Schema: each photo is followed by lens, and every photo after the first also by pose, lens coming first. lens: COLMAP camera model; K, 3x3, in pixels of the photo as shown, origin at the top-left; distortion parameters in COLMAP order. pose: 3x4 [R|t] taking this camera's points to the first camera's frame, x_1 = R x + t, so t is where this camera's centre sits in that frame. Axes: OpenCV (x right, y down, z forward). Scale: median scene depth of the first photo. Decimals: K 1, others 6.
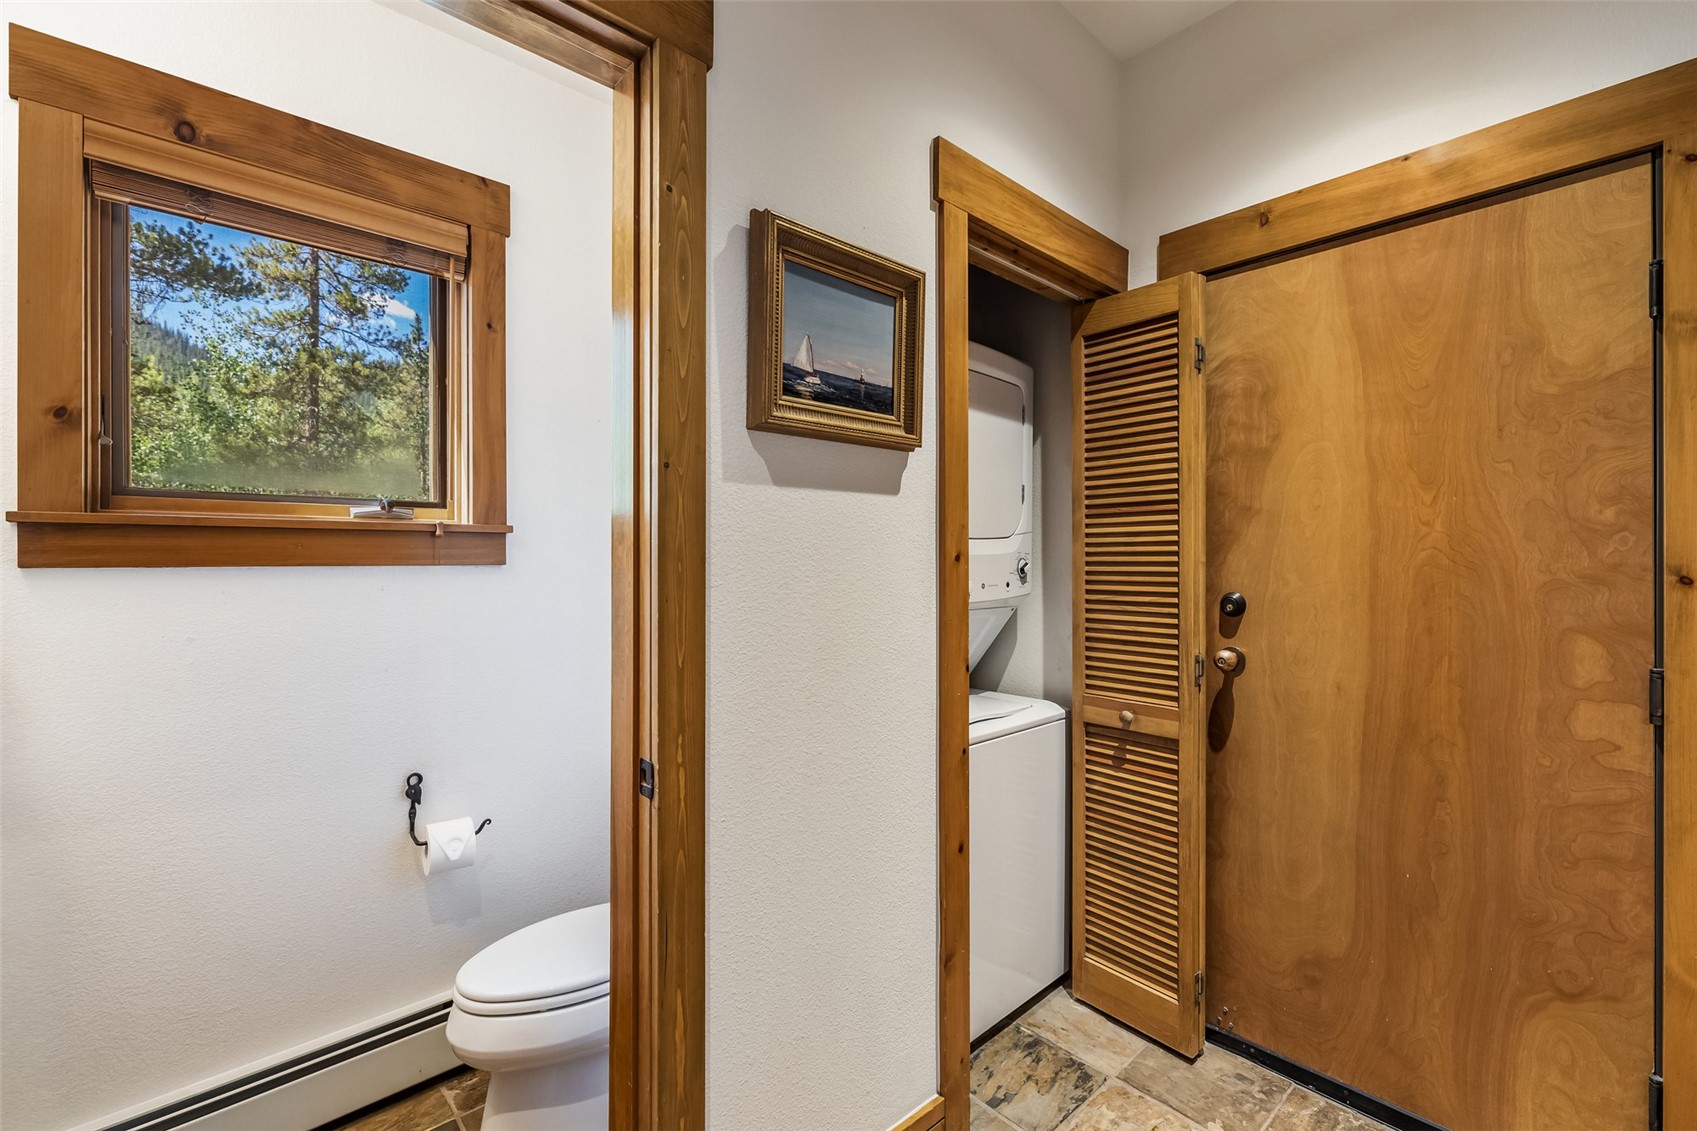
lens RADIAL K [[748.3, 0, 853.8], [0, 748.3, 569.2], [0, 0, 1]] dist [0.000467, -0.000745]
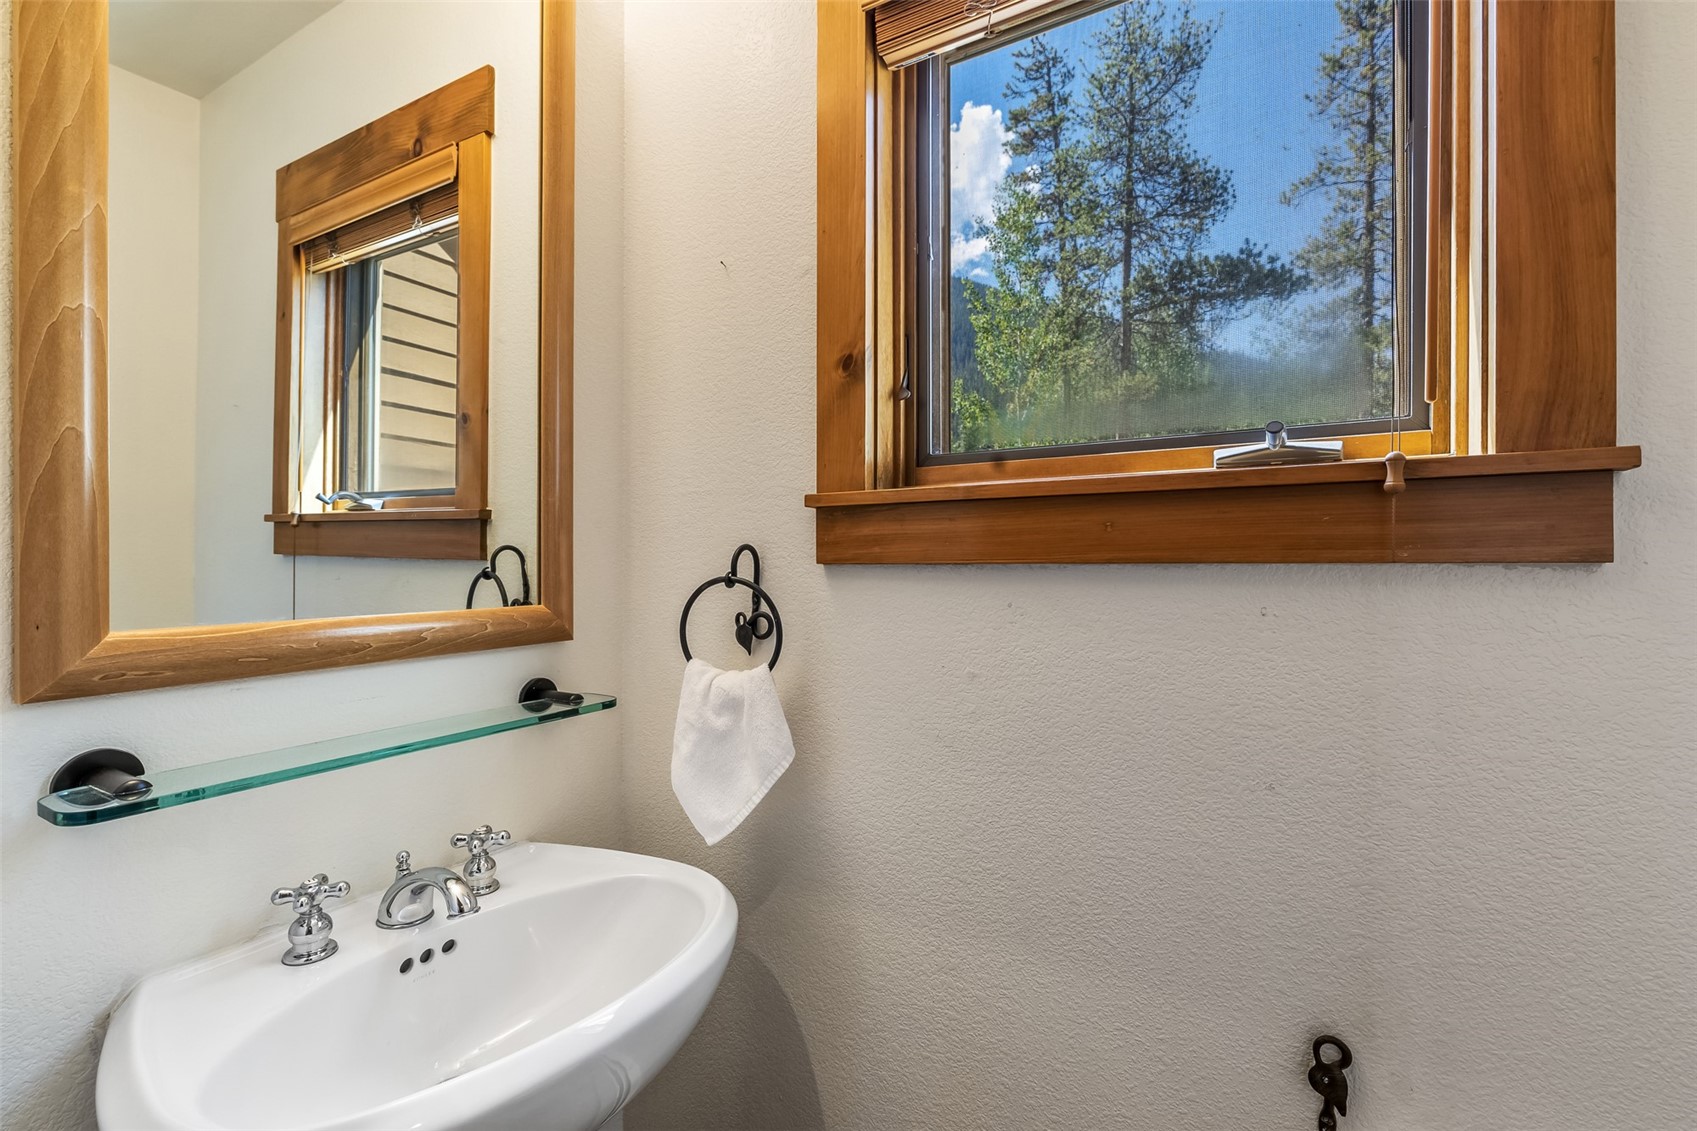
lens RADIAL K [[748.3, 0, 823.5], [0, 748.3, 561.0], [0, 0, 1]] dist [0.000467, -0.000745]
pose [[0.298515, 0.003193, -0.954399, -0.134251], [-0.007809, 0.999969, 0.000903, -0.002169], [0.954373, 0.007184, 0.298531, 0.302459]]
